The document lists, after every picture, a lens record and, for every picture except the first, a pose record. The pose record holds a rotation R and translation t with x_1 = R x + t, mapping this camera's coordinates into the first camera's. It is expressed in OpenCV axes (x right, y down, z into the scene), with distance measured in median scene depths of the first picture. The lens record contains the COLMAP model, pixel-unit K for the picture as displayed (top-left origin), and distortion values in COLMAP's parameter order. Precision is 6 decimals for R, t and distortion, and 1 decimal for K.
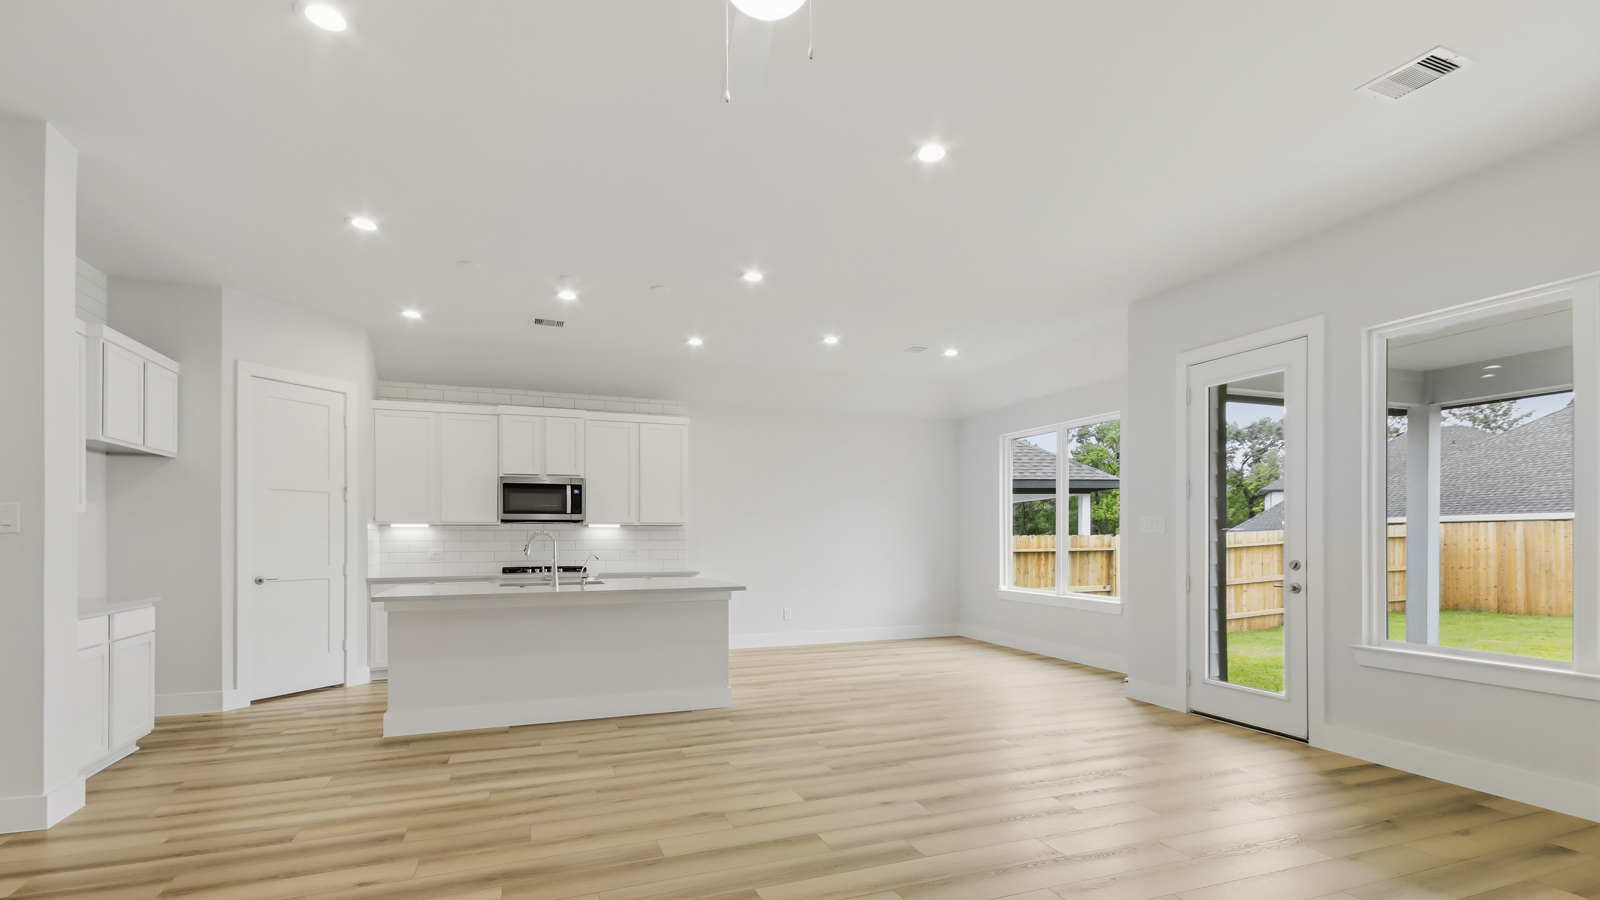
lens RADIAL K [[727.8, 0, 801.5], [0, 727.8, 533.1], [0, 0, 1]] dist [0.011501, 0.000360]
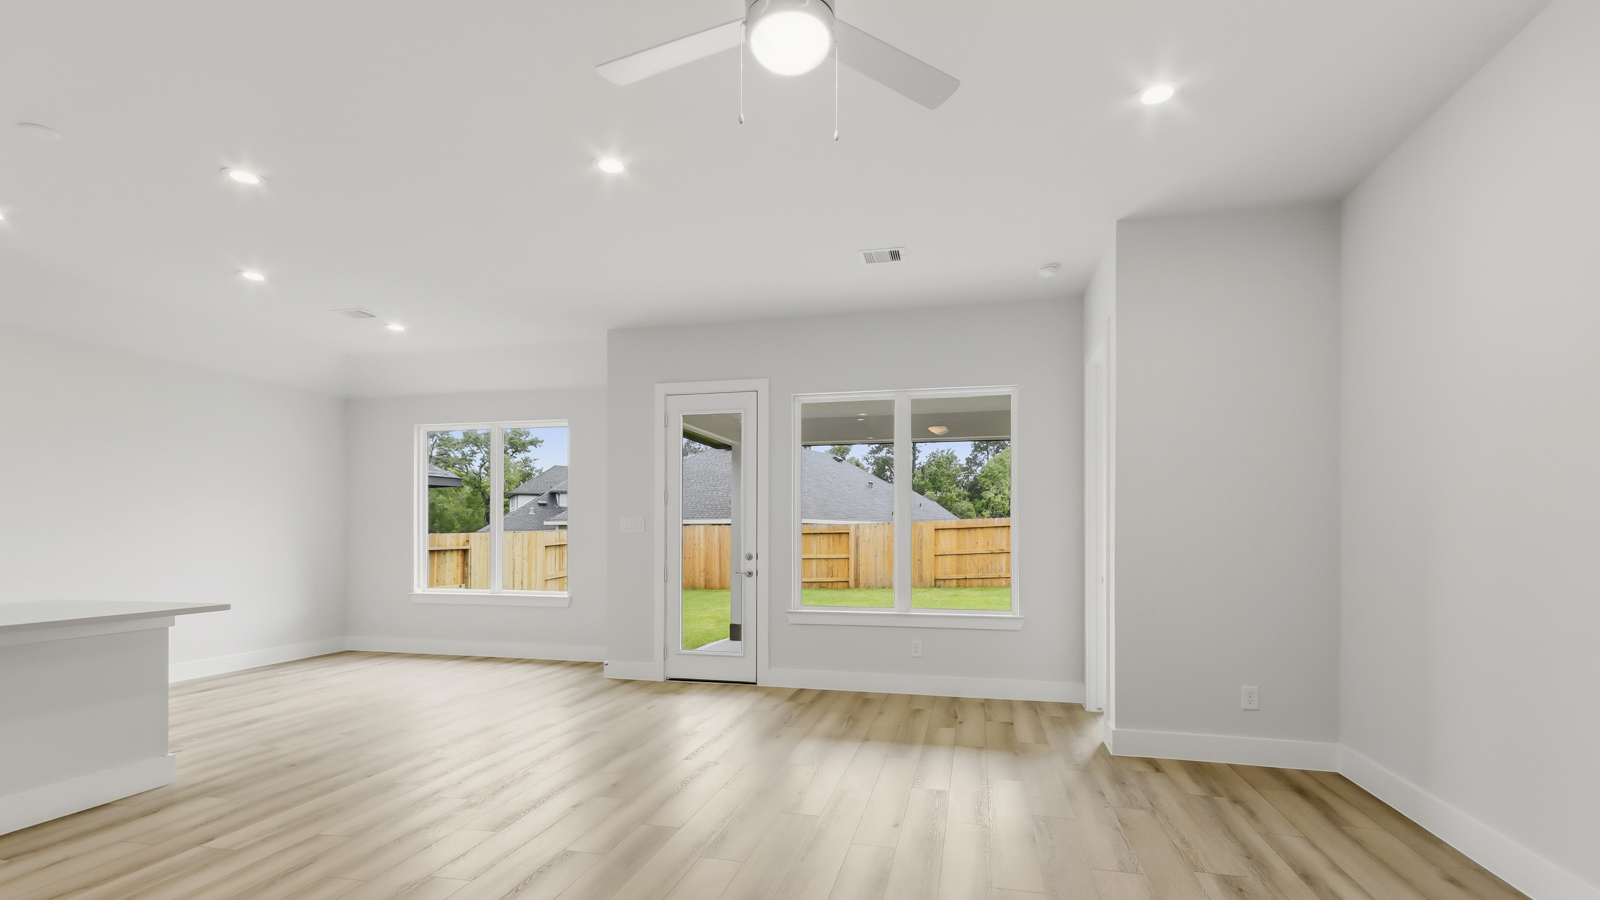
lens RADIAL K [[727.8, 0, 801.5], [0, 727.8, 533.1], [0, 0, 1]] dist [0.011501, 0.000360]
pose [[0.572783, 0.004487, 0.819695, -0.212754], [-0.006484, 0.999979, -0.000943, 0.000074], [-0.819681, -0.004775, 0.572800, 0.076927]]
